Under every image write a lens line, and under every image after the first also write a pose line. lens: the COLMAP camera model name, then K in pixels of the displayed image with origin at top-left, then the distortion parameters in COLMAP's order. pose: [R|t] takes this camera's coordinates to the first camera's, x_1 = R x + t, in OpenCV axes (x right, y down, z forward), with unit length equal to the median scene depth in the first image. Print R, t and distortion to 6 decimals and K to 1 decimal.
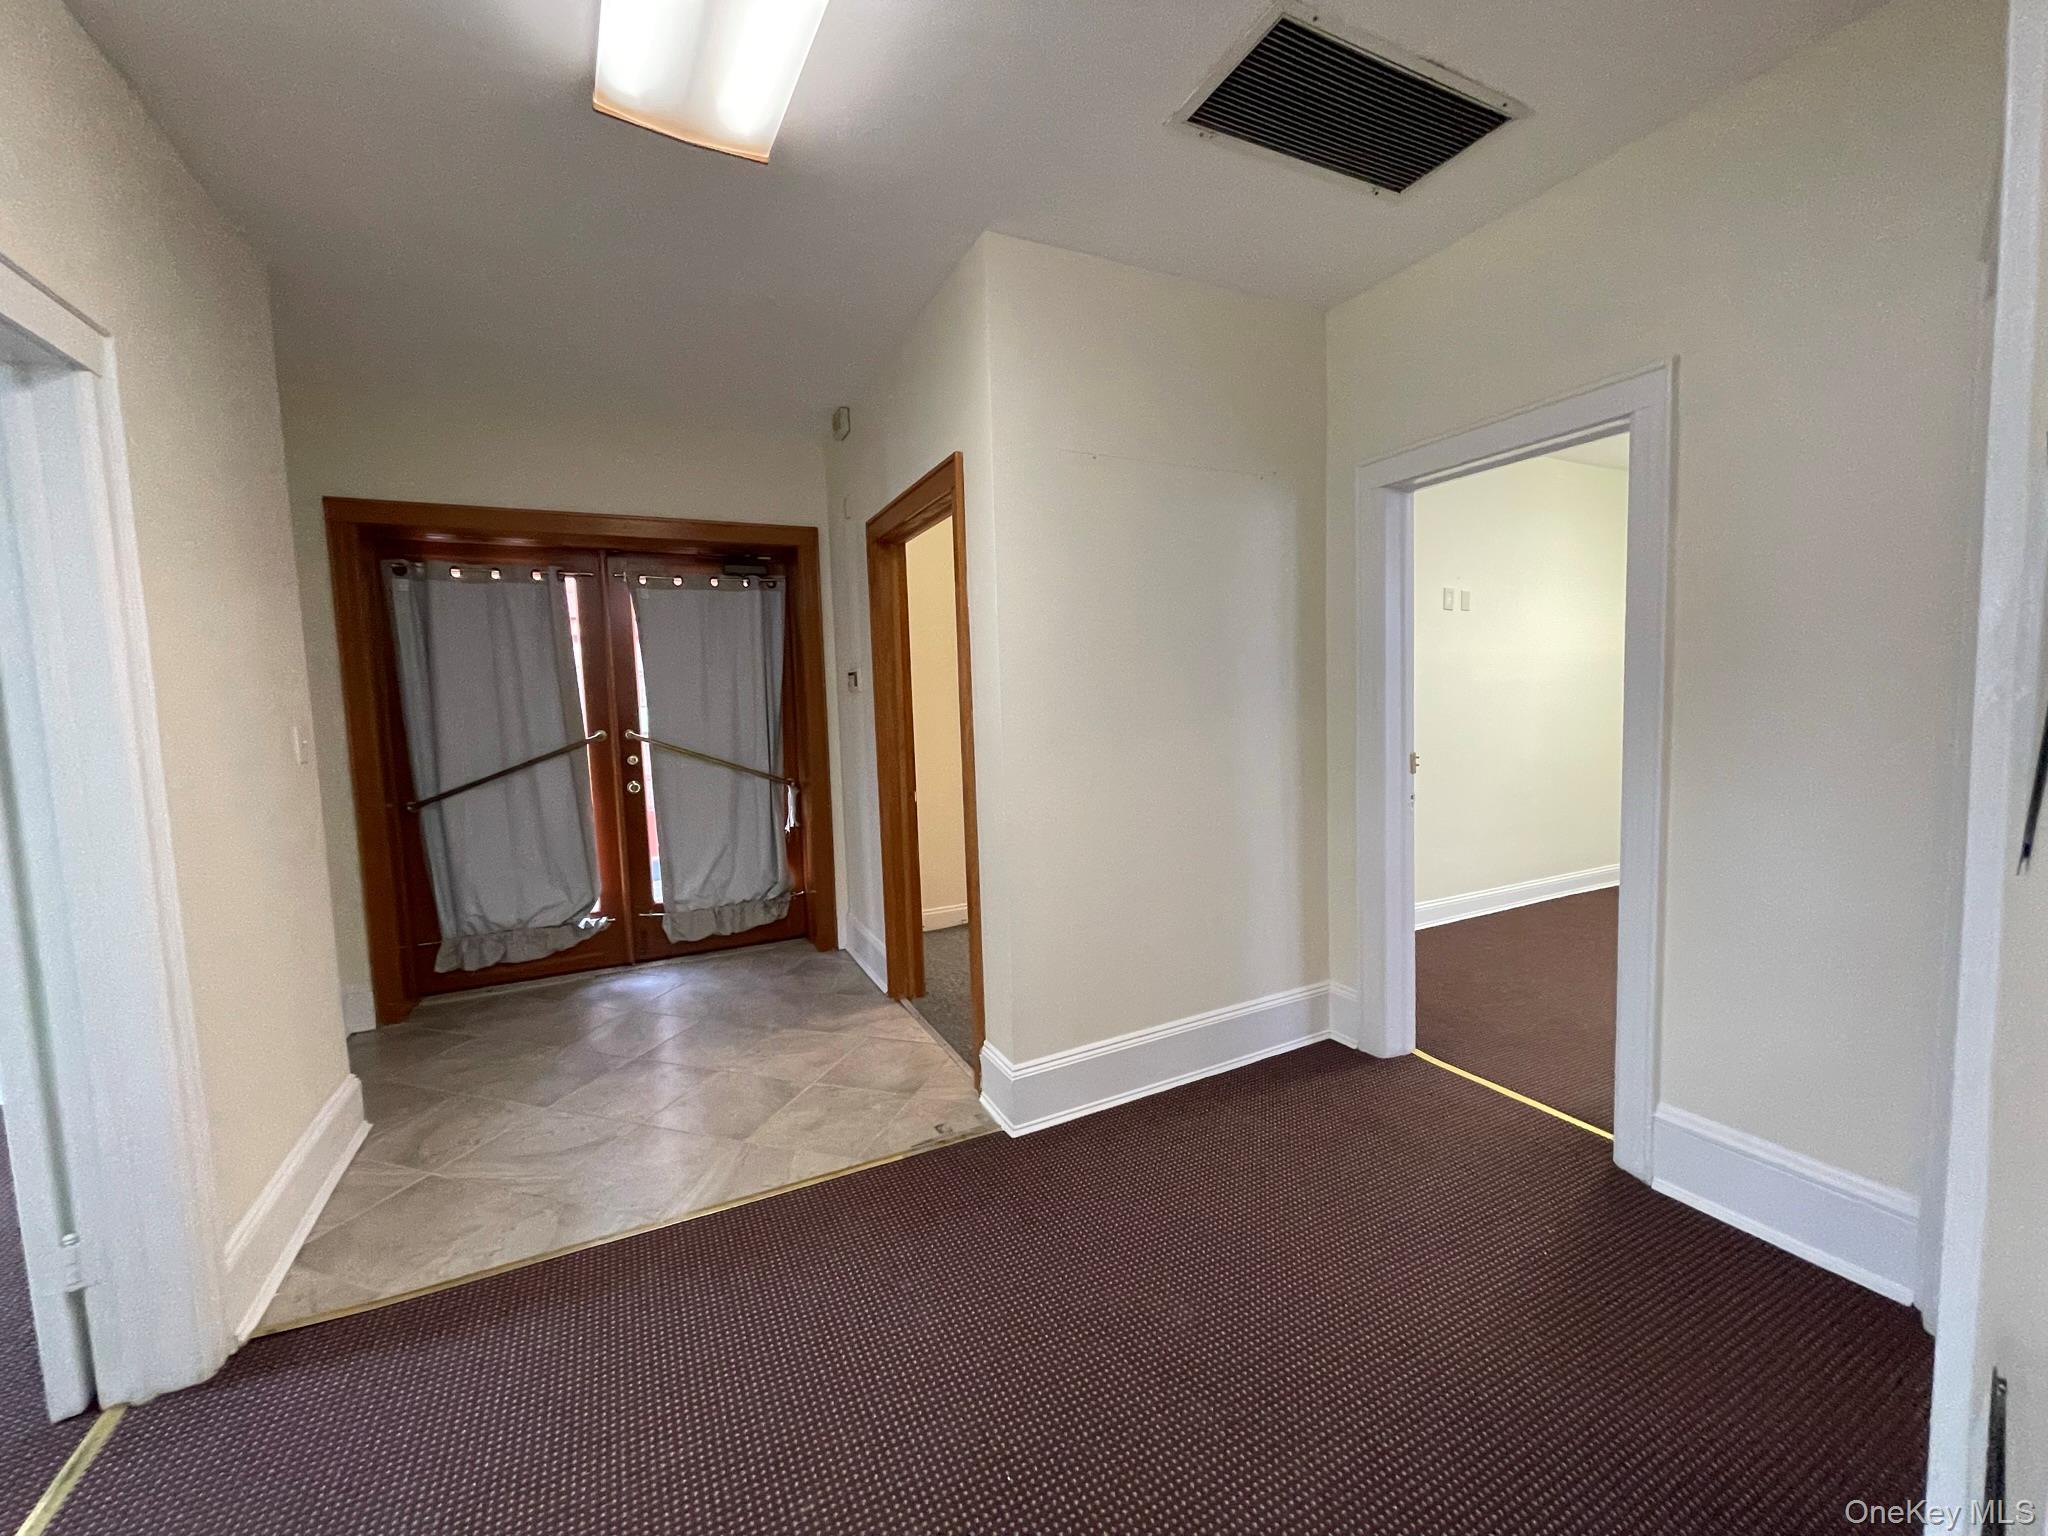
lens RADIAL K [[821.4, 0, 1028.3], [0, 821.4, 768.2], [0, 0, 1]] dist [-0.000498, 0.000051]
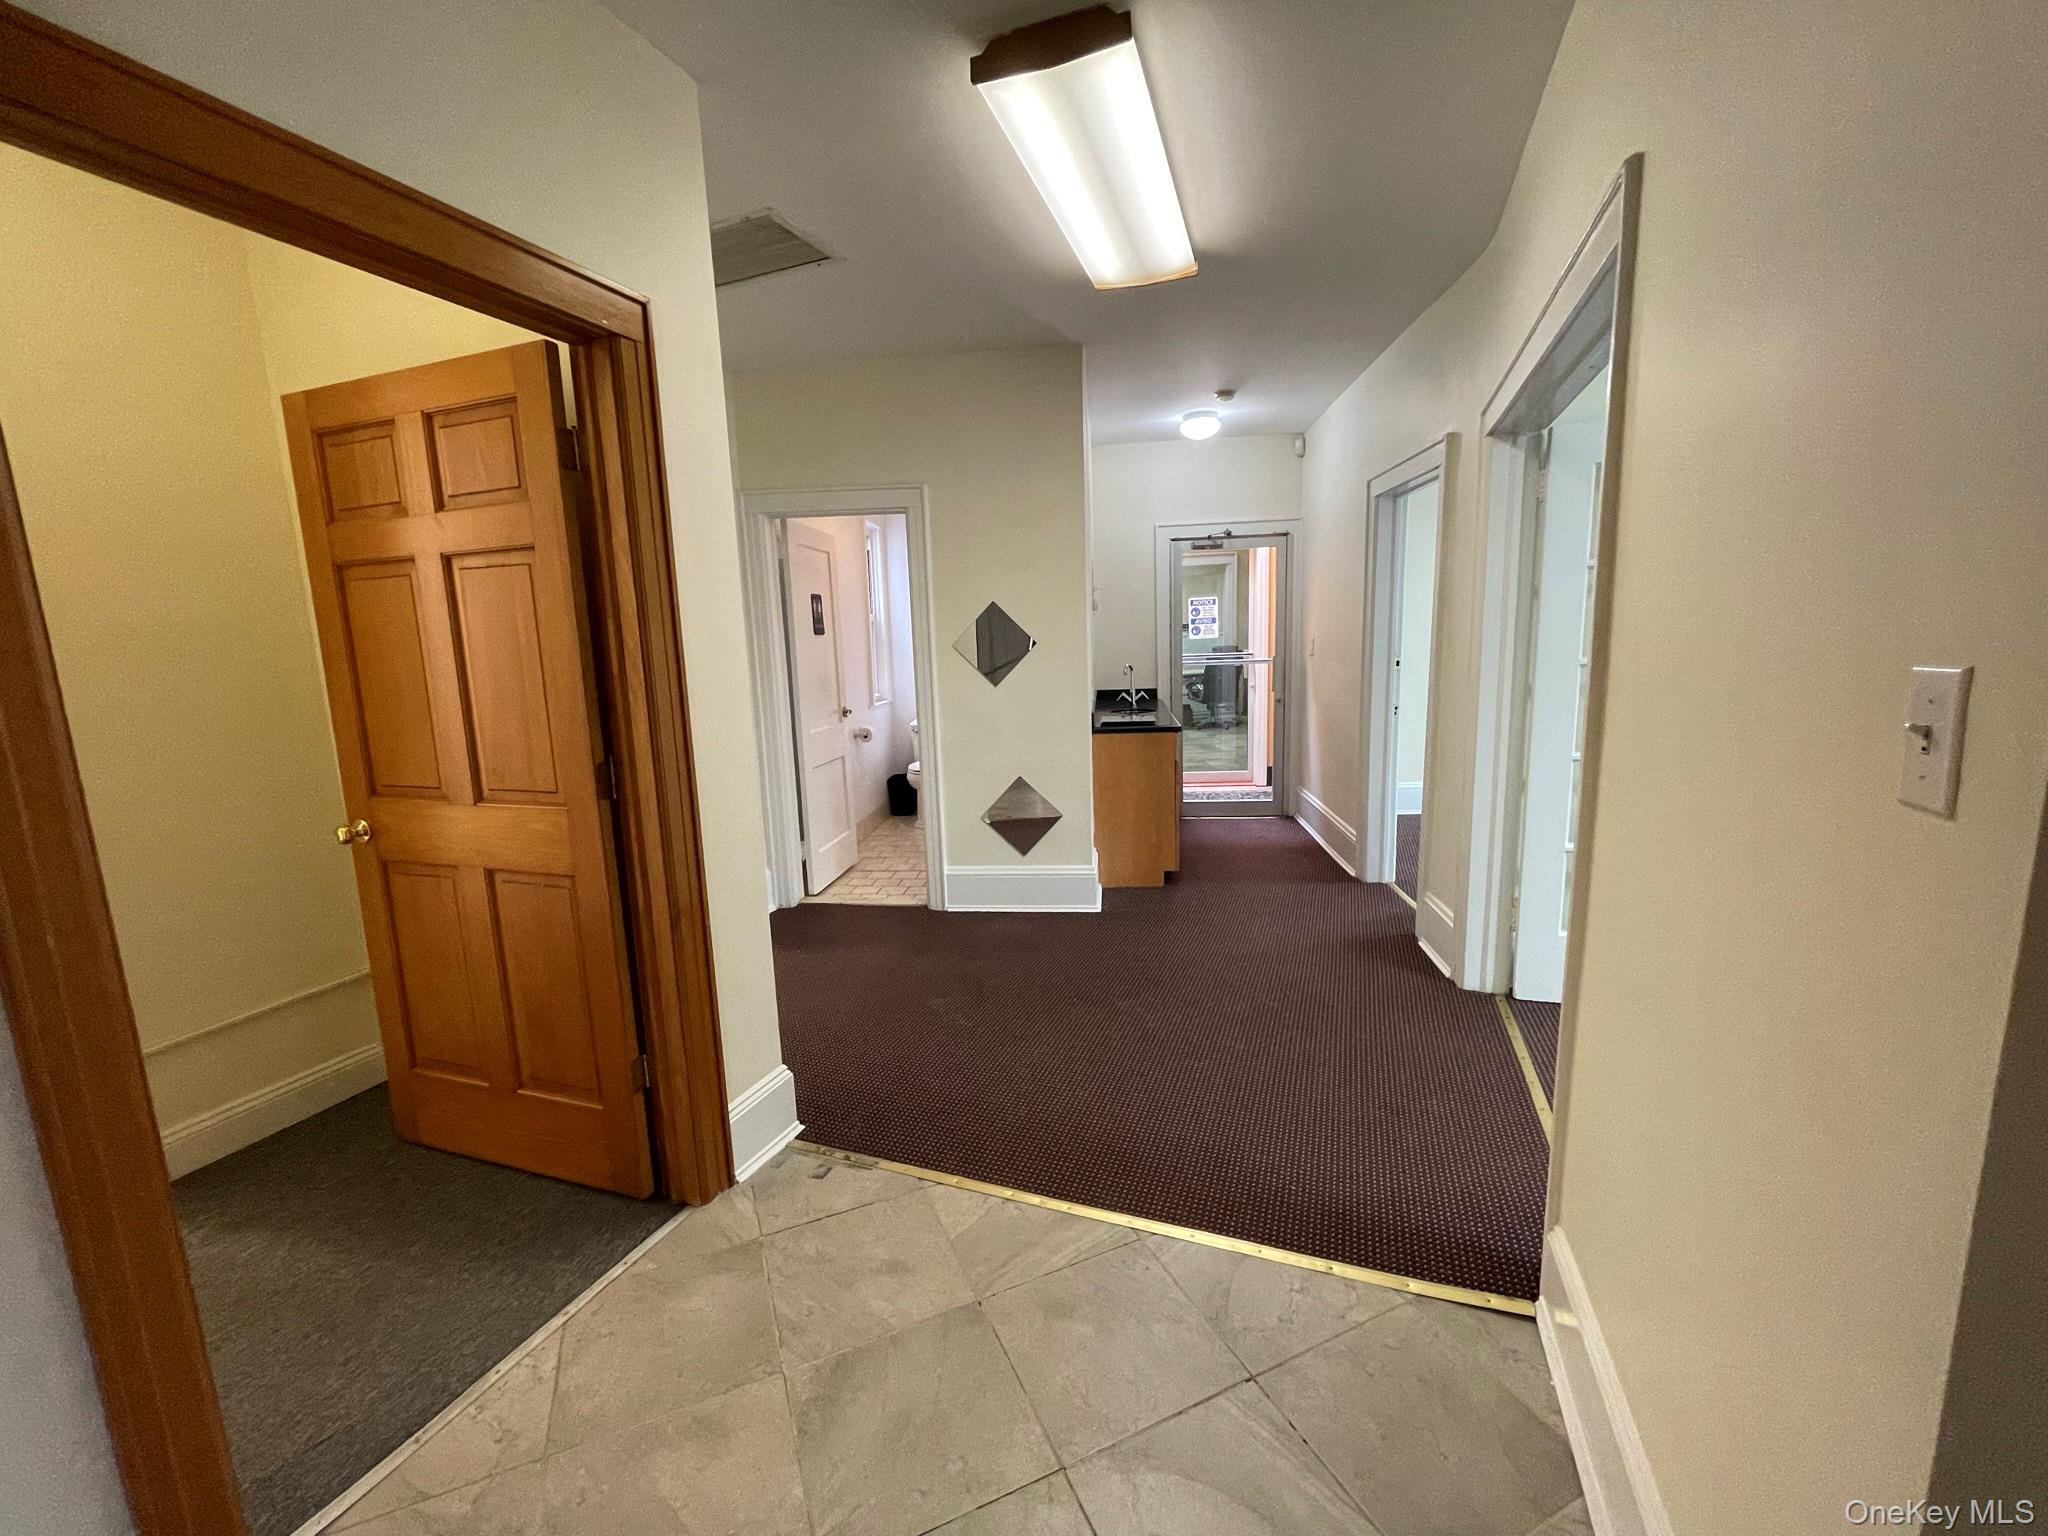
lens RADIAL K [[821.4, 0, 1028.3], [0, 821.4, 768.2], [0, 0, 1]] dist [-0.000498, 0.000051]
pose [[-0.661944, -0.066577, 0.746591, -0.830346], [0.114667, 0.975329, 0.188641, -0.091789], [-0.740730, 0.210480, -0.637979, 1.281150]]
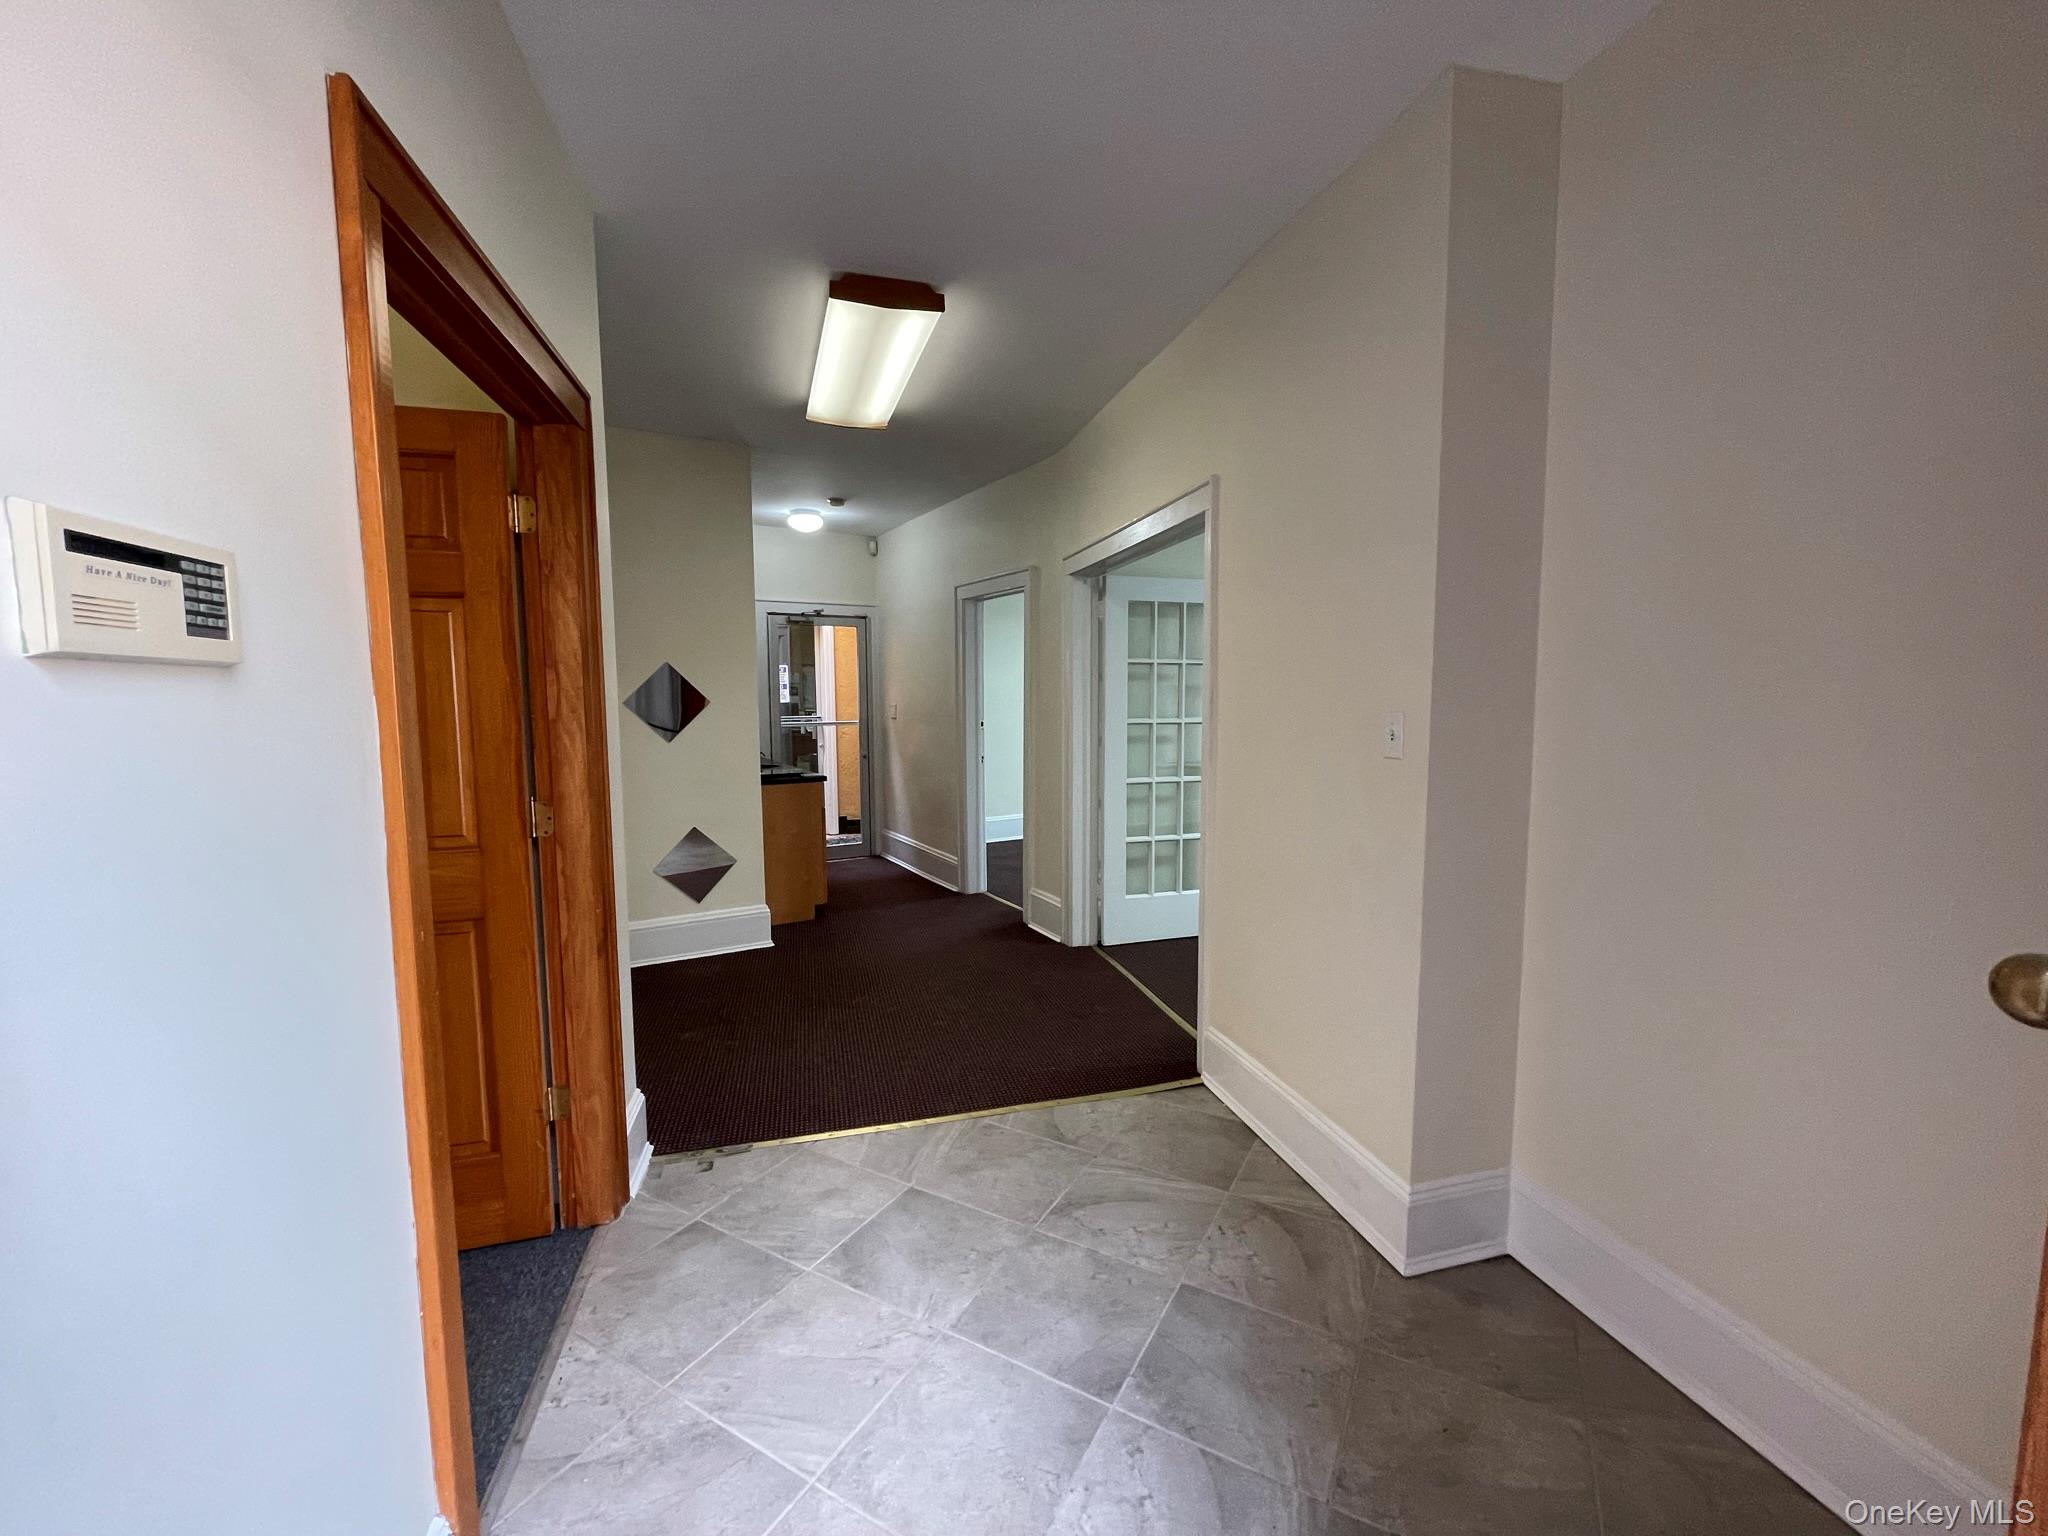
lens RADIAL K [[821.4, 0, 1028.3], [0, 821.4, 768.2], [0, 0, 1]] dist [-0.000498, 0.000051]
pose [[-0.977903, 0.015257, 0.208501, -0.654573], [0.050062, 0.985406, 0.162694, -0.134983], [-0.202976, 0.169537, -0.964395, 1.731292]]
